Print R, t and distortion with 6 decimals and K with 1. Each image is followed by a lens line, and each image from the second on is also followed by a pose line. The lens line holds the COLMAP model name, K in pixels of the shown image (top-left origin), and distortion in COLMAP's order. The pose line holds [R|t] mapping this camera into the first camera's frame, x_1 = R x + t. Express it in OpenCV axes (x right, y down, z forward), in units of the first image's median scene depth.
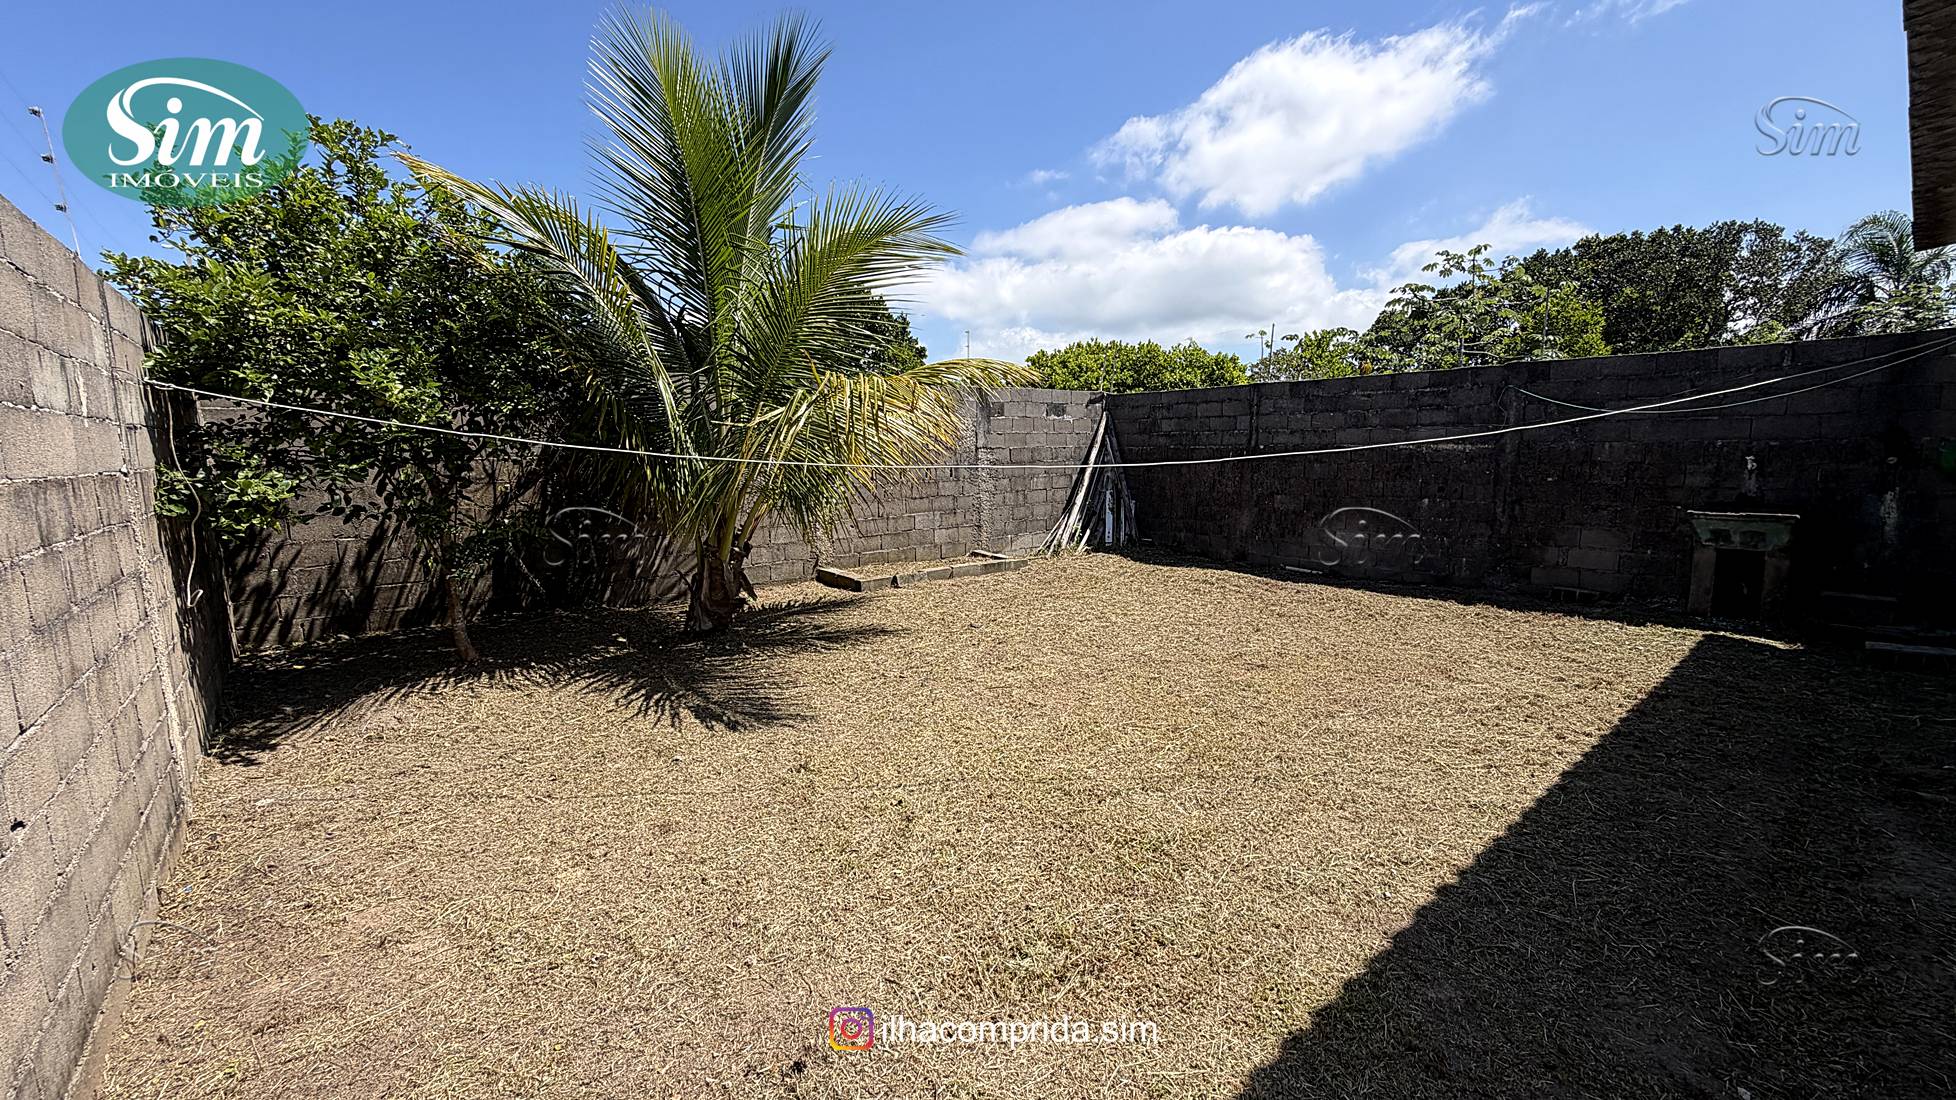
lens RADIAL K [[787.5, 0, 978.0], [0, 787.5, 550.0], [0, 0, 1]] dist [-0.000947, -0.000240]
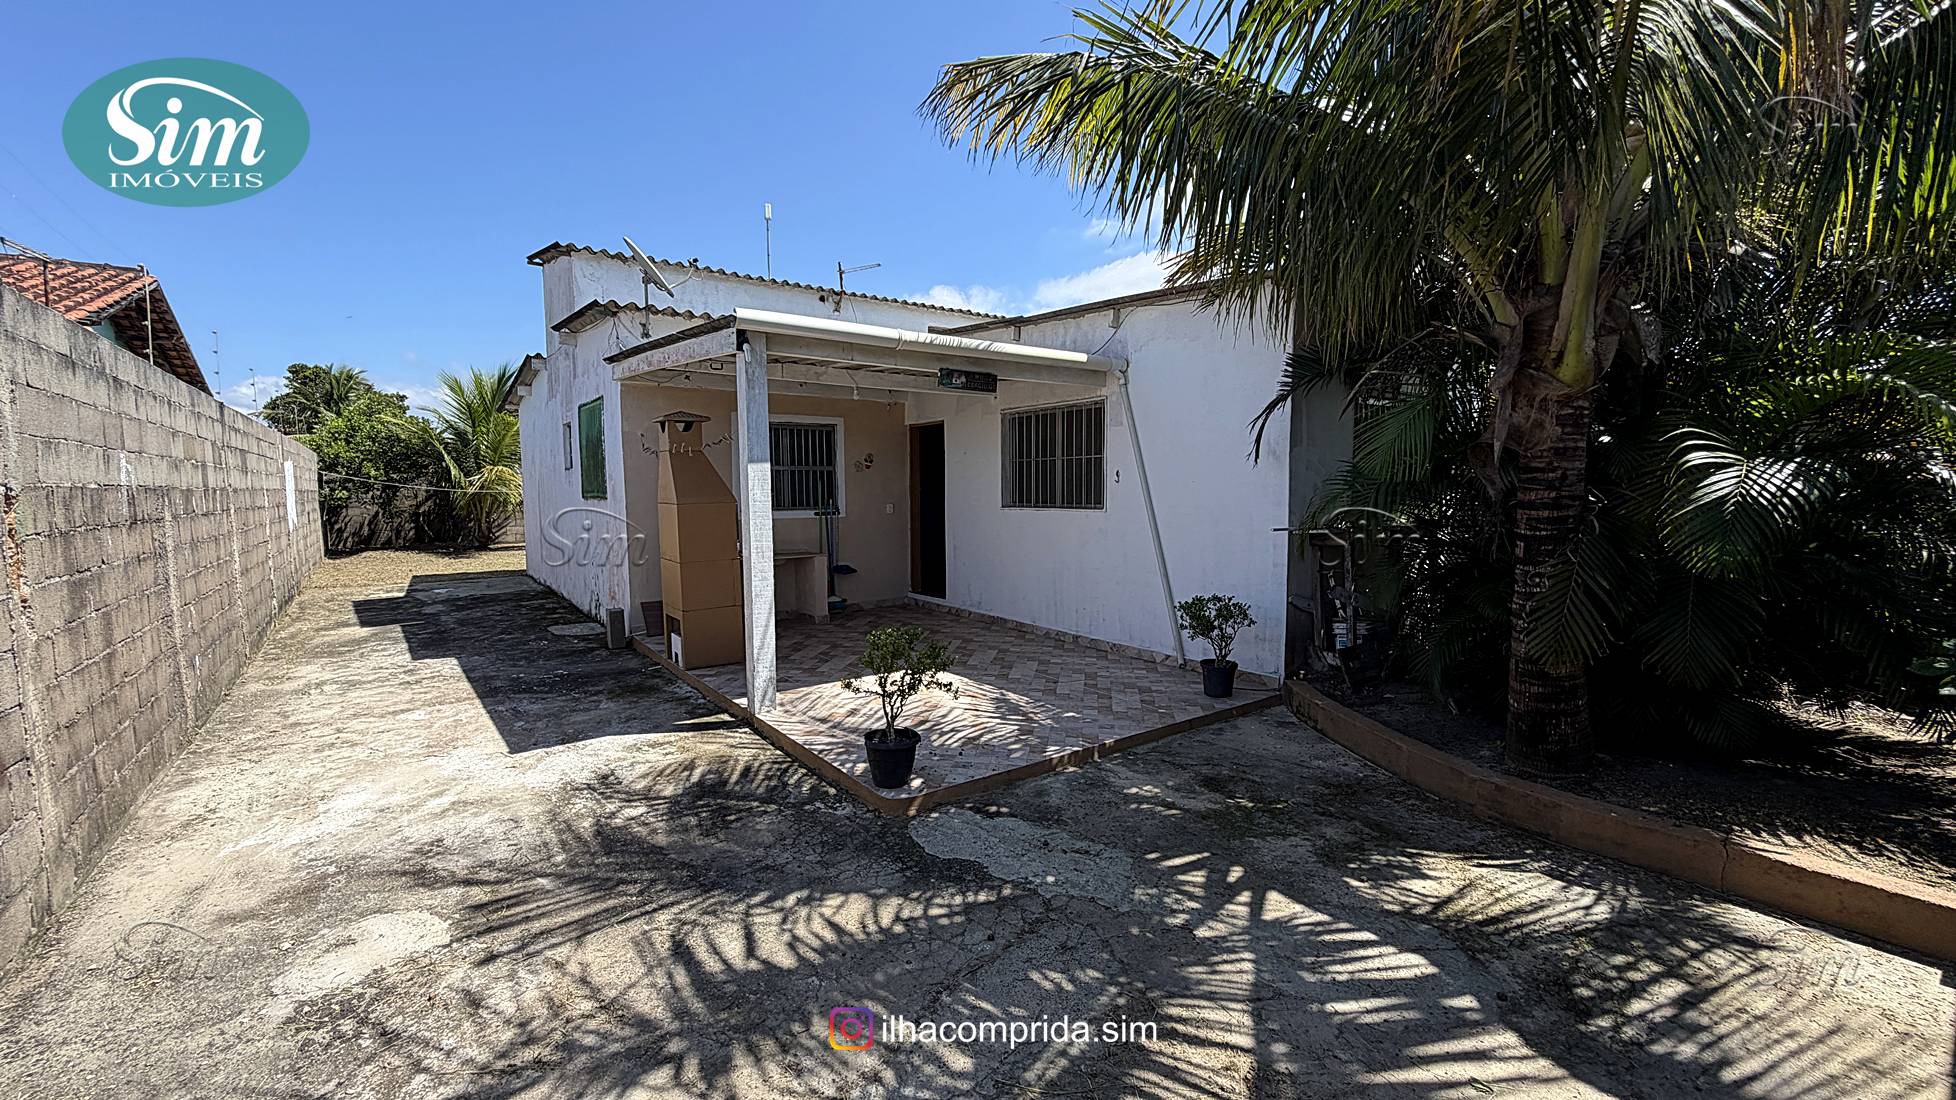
lens RADIAL K [[787.5, 0, 978.0], [0, 787.5, 550.0], [0, 0, 1]] dist [-0.000947, -0.000240]
pose [[0.998543, 0.012373, -0.052520, 1.406486], [-0.015092, 0.998549, -0.051695, 0.196971], [0.051804, 0.052412, 0.997281, -1.556983]]
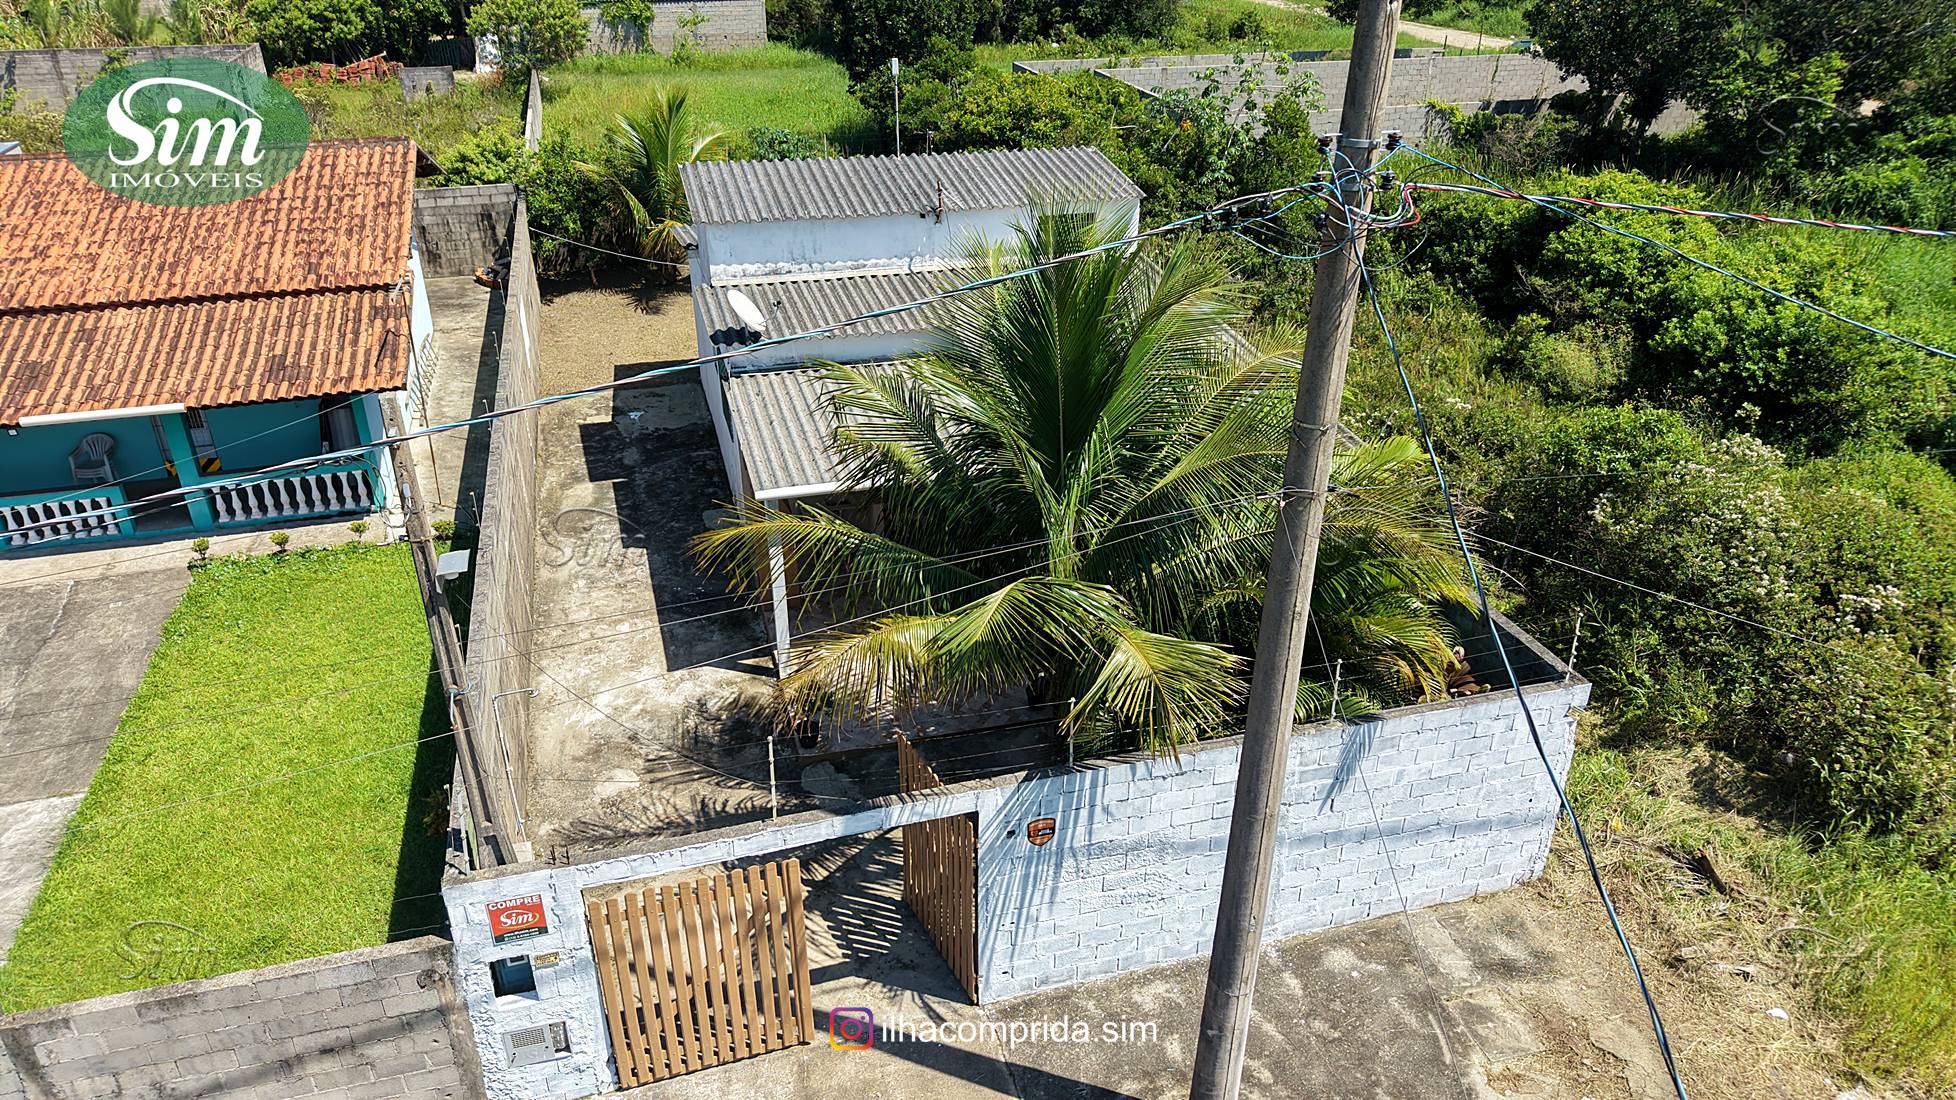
lens RADIAL K [[1310.8, 0, 973.2], [0, 1310.8, 557.5], [0, 0, 1]] dist [0.004161, 0.000282]
pose [[0.910586, 0.204025, -0.359454, 2.197997], [-0.064324, 0.929032, 0.364366, -0.664437], [0.408284, -0.308665, 0.859087, -2.524569]]
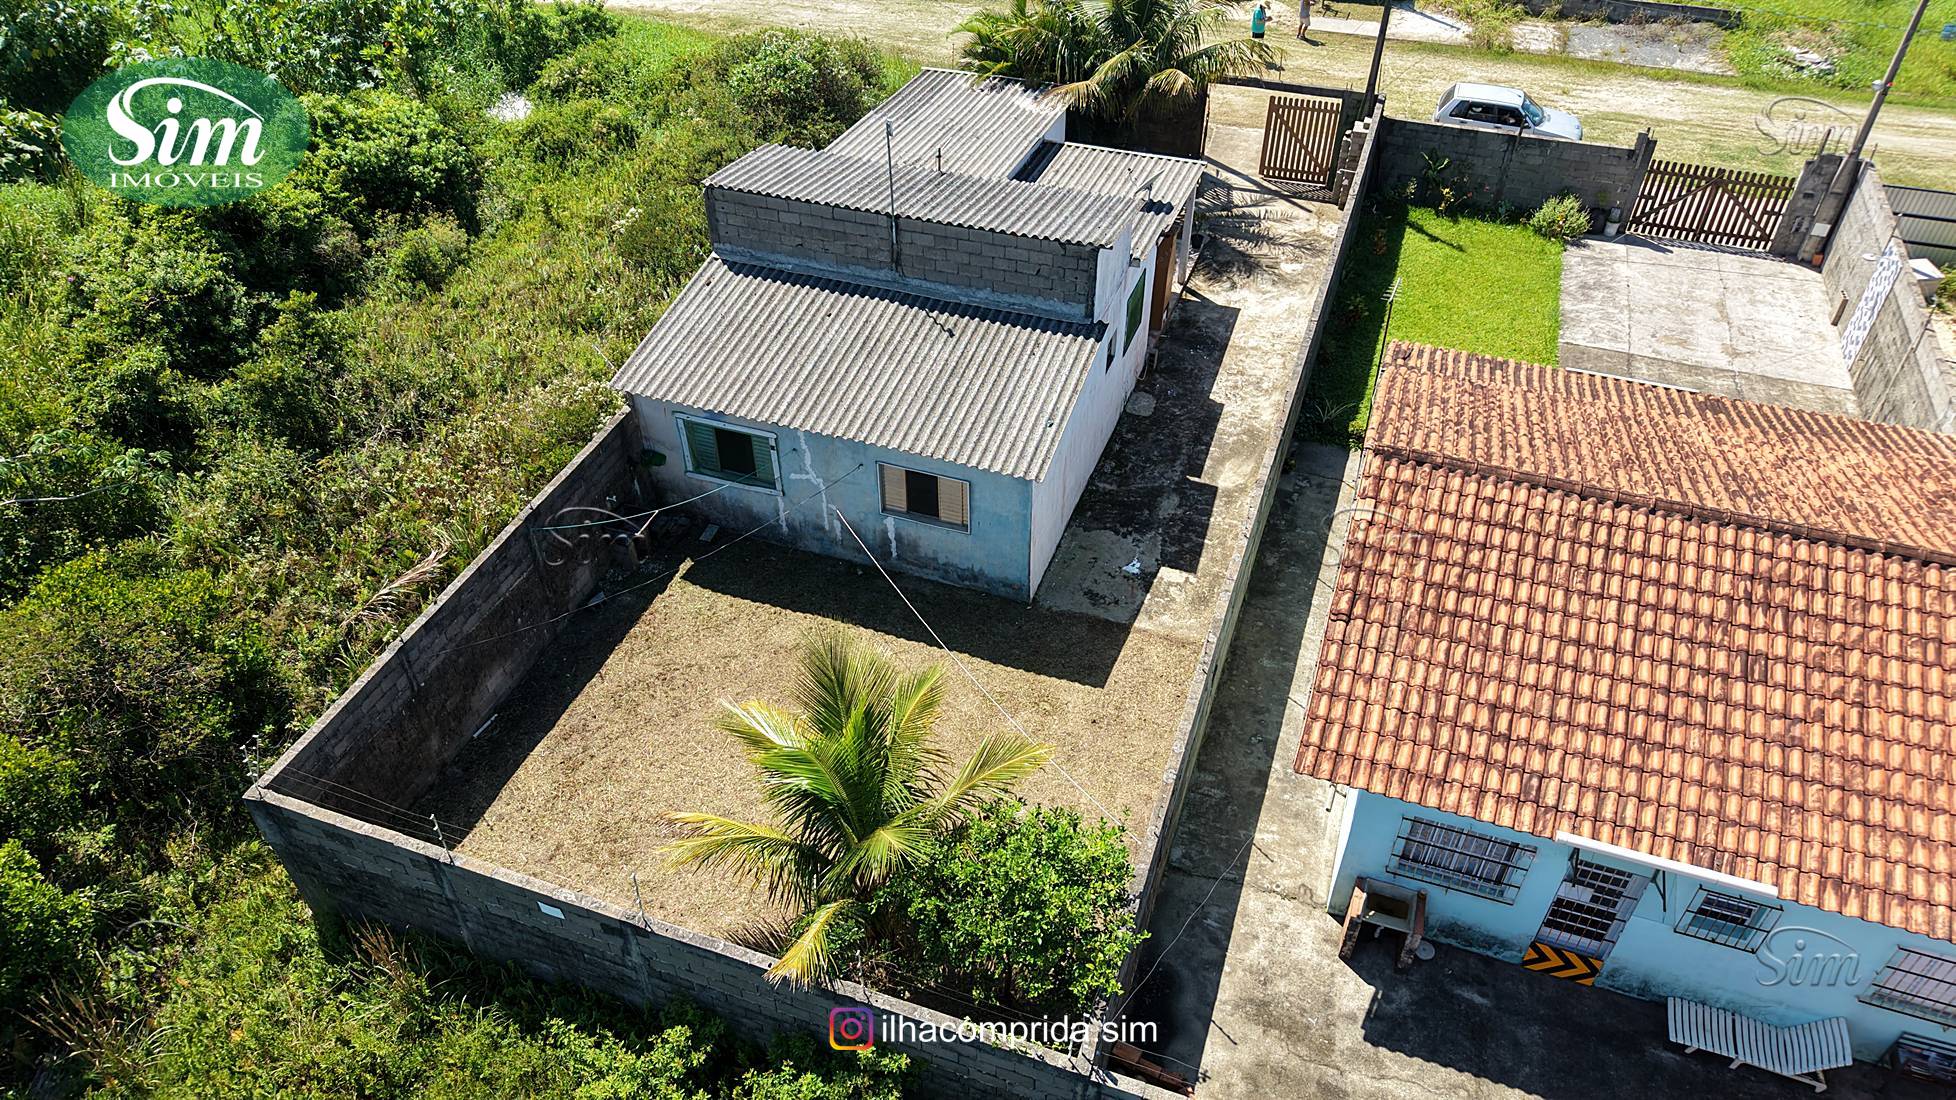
lens RADIAL K [[1322.5, 0, 970.2], [0, 1322.5, 553.3], [0, 0, 1]] dist [0.005264, -0.001837]
pose [[-0.501633, -0.554196, 0.664253, -1.412604], [0.127567, 0.712068, 0.690425, -1.787401], [-0.855623, 0.431076, -0.286500, 1.037130]]
